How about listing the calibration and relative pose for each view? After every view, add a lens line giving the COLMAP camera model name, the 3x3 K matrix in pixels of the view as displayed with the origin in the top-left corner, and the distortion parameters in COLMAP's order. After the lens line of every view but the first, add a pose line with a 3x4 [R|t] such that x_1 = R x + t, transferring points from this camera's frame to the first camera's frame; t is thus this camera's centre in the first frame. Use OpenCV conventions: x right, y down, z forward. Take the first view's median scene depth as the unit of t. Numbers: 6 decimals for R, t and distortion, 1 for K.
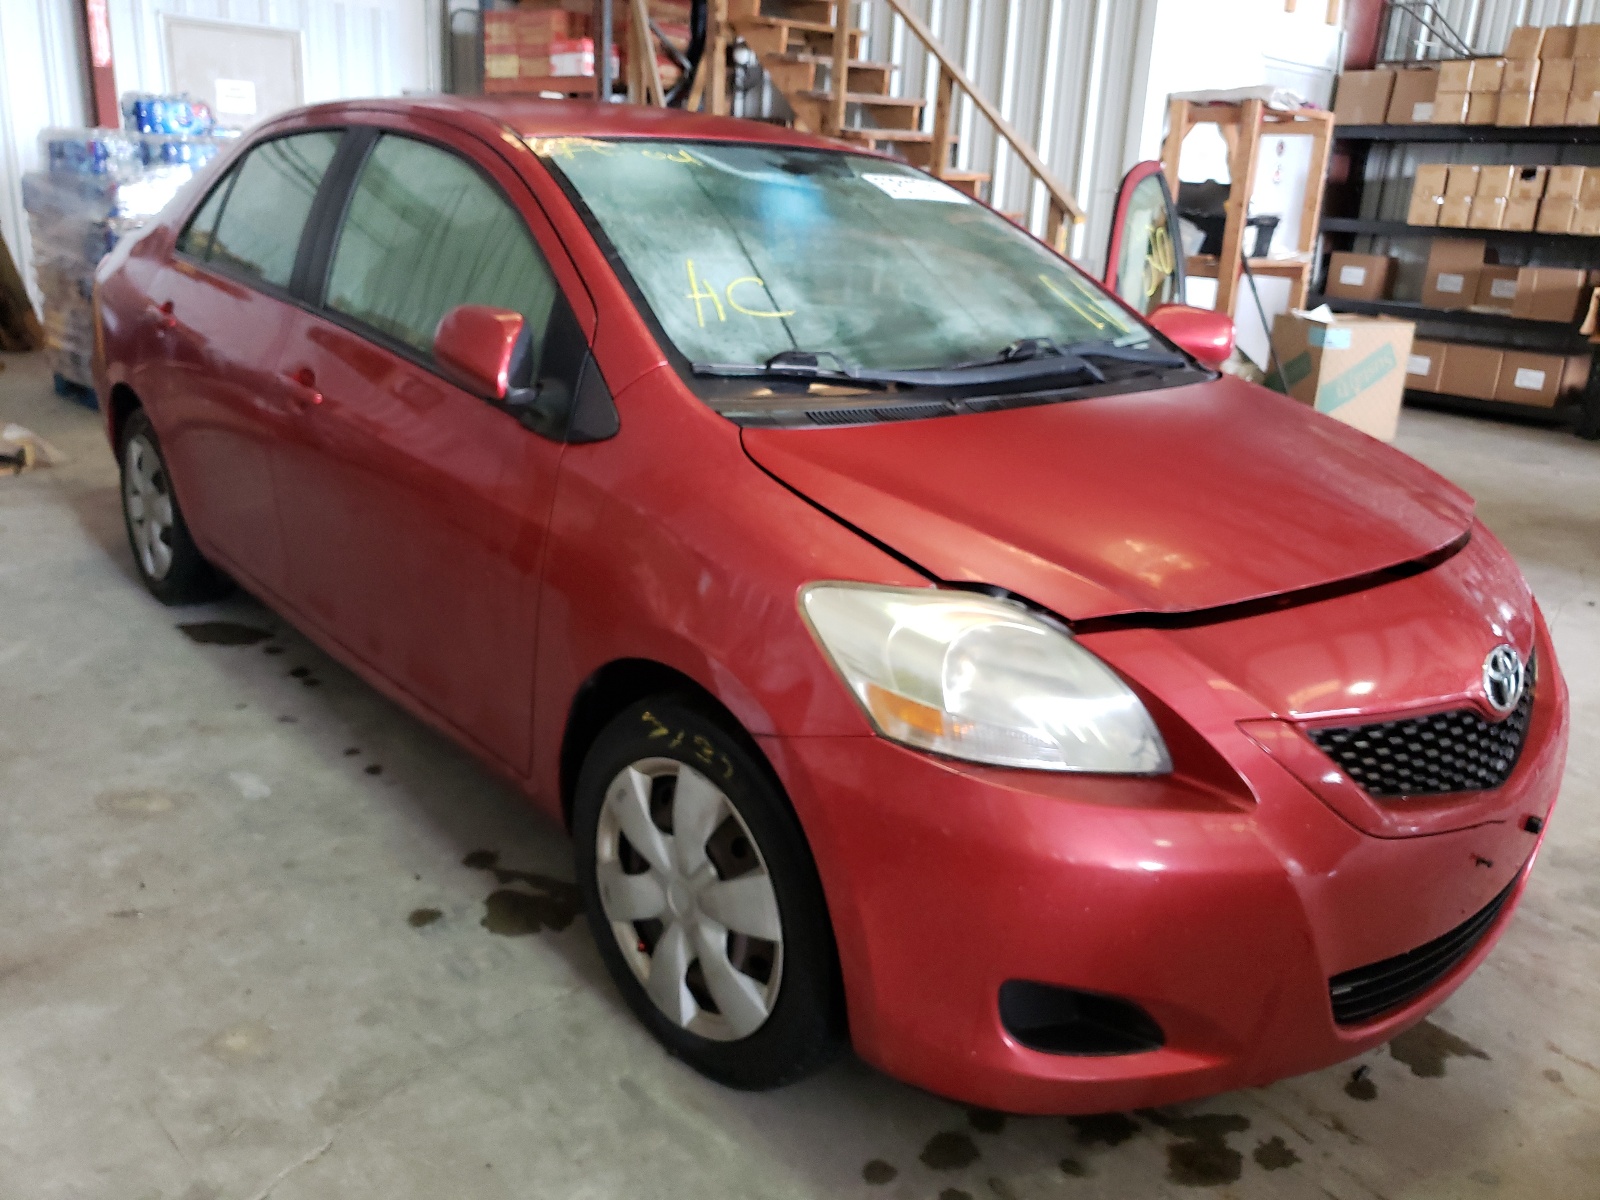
lens RADIAL K [[1233.4, 0, 800.0], [0, 1233.4, 600.0], [0, 0, 1]] dist [-0.050436, 0.046158]
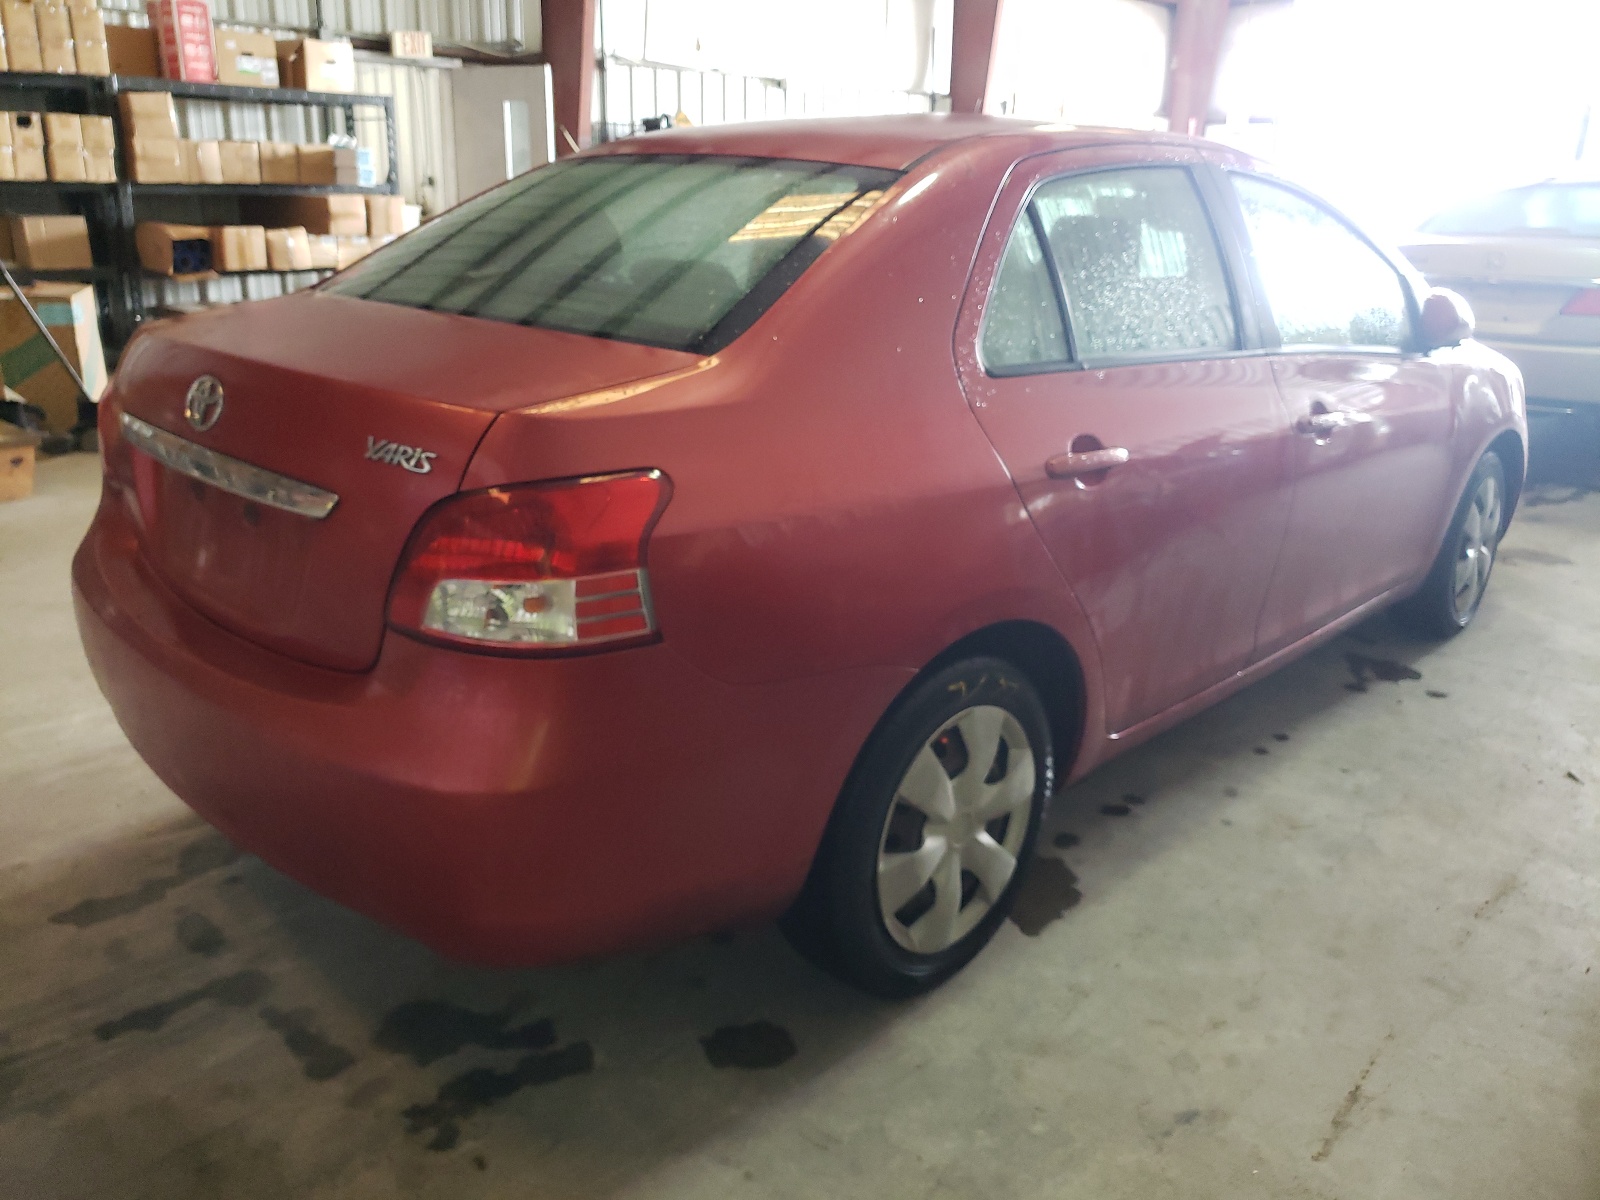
lens RADIAL K [[1233.4, 0, 800.0], [0, 1233.4, 600.0], [0, 0, 1]] dist [-0.050436, 0.046158]
pose [[-0.050451, -0.366003, 0.929245, -0.477043], [0.295902, 0.883177, 0.363923, -0.186341], [-0.953885, 0.293326, 0.063744, 0.468880]]
